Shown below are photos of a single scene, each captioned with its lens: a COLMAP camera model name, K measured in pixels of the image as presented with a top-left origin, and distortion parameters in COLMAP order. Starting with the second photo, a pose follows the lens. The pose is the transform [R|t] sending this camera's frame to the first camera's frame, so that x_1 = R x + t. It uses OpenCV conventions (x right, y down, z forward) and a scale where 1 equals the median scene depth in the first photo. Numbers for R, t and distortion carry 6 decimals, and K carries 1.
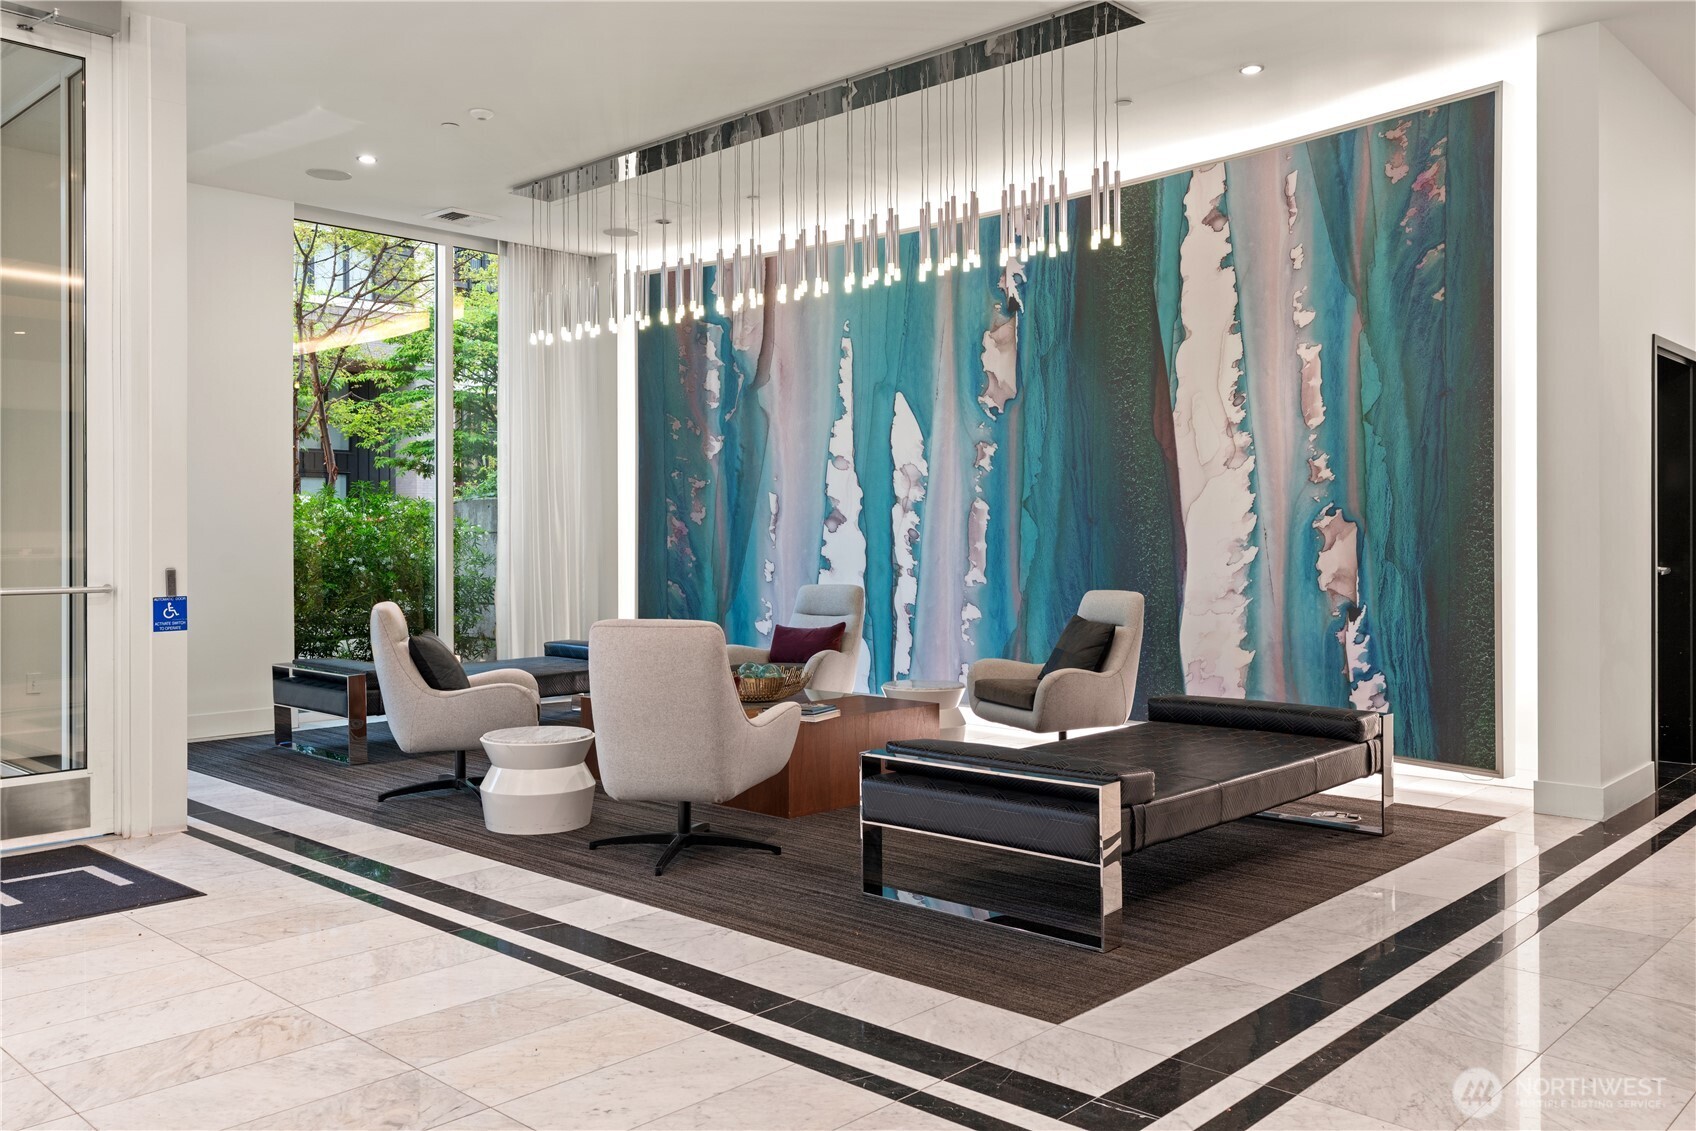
lens RADIAL K [[1341.2, 0, 843.7], [0, 1341.2, 557.2], [0, 0, 1]] dist [0.009037, -0.000295]
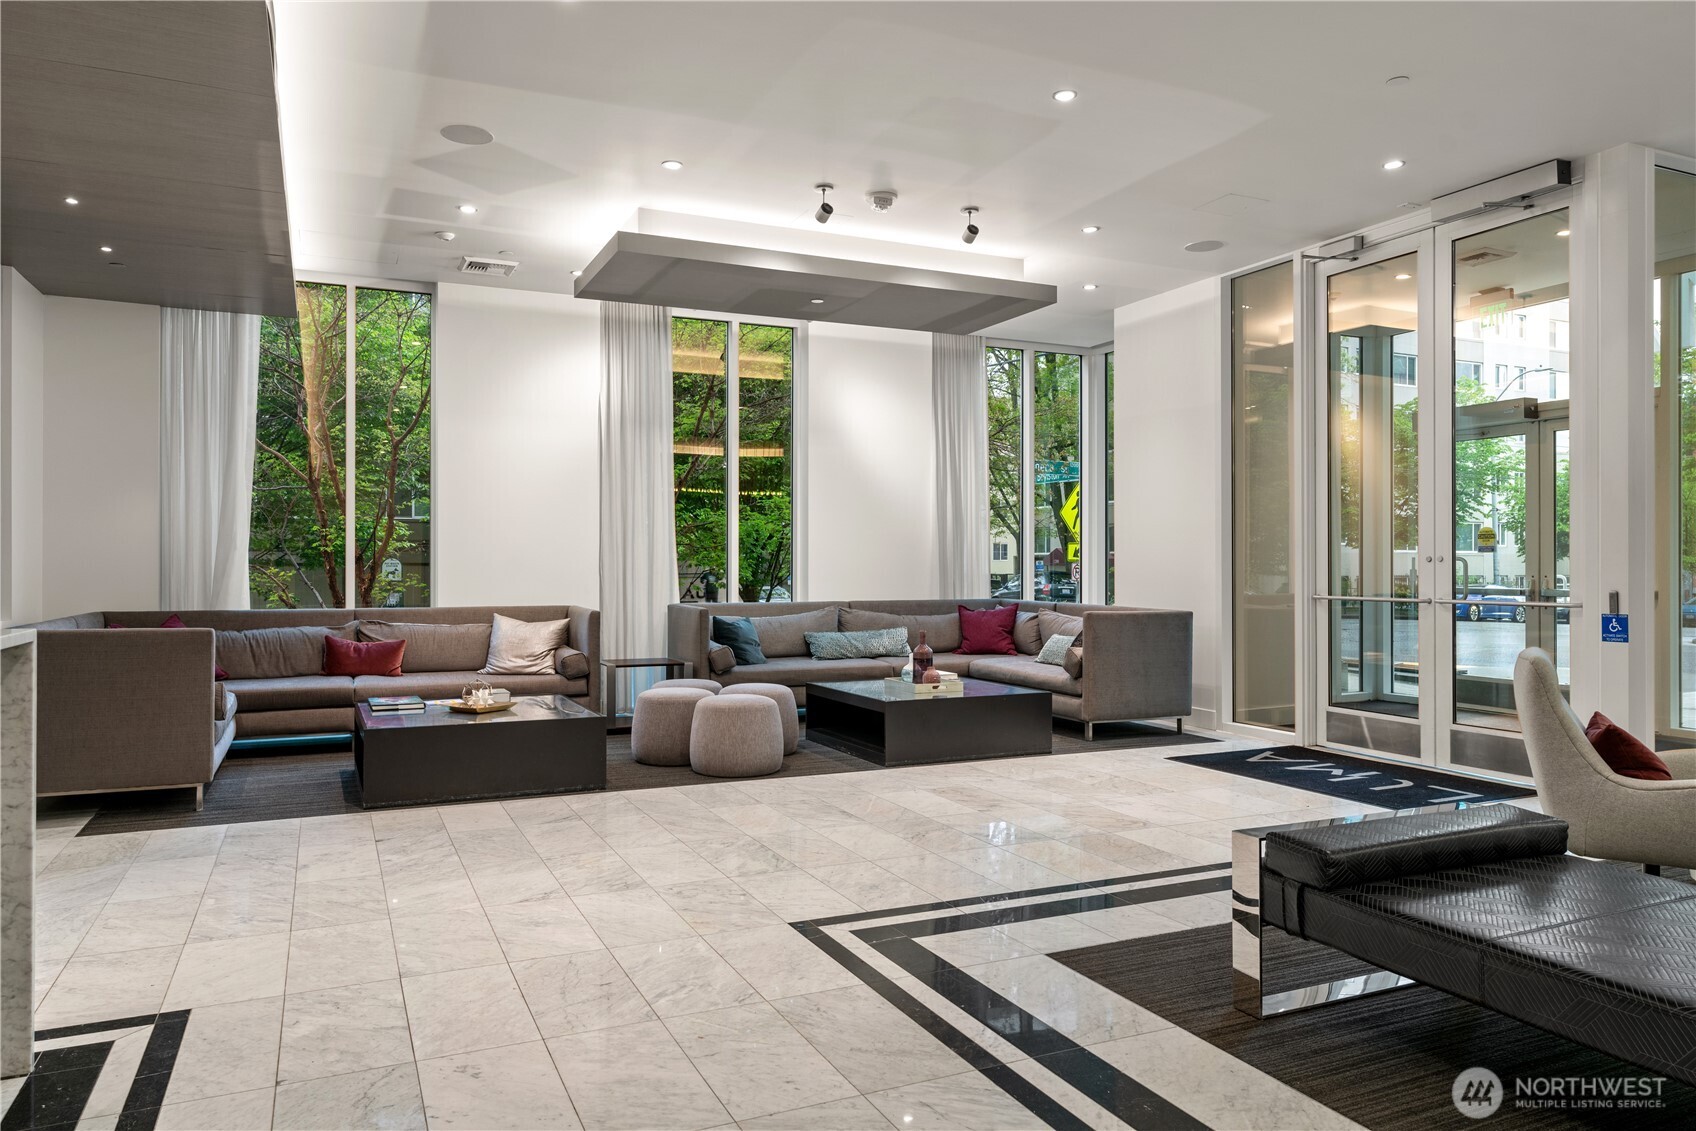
lens RADIAL K [[1135.0, 0, 845.1], [0, 1135.0, 562.9], [0, 0, 1]] dist [0.003154, 0.000340]
pose [[-0.367105, 0.000531, -0.930179, 1.045690], [-0.013674, 0.999889, 0.005967, -0.020489], [0.930079, 0.014910, -0.367057, 1.038384]]
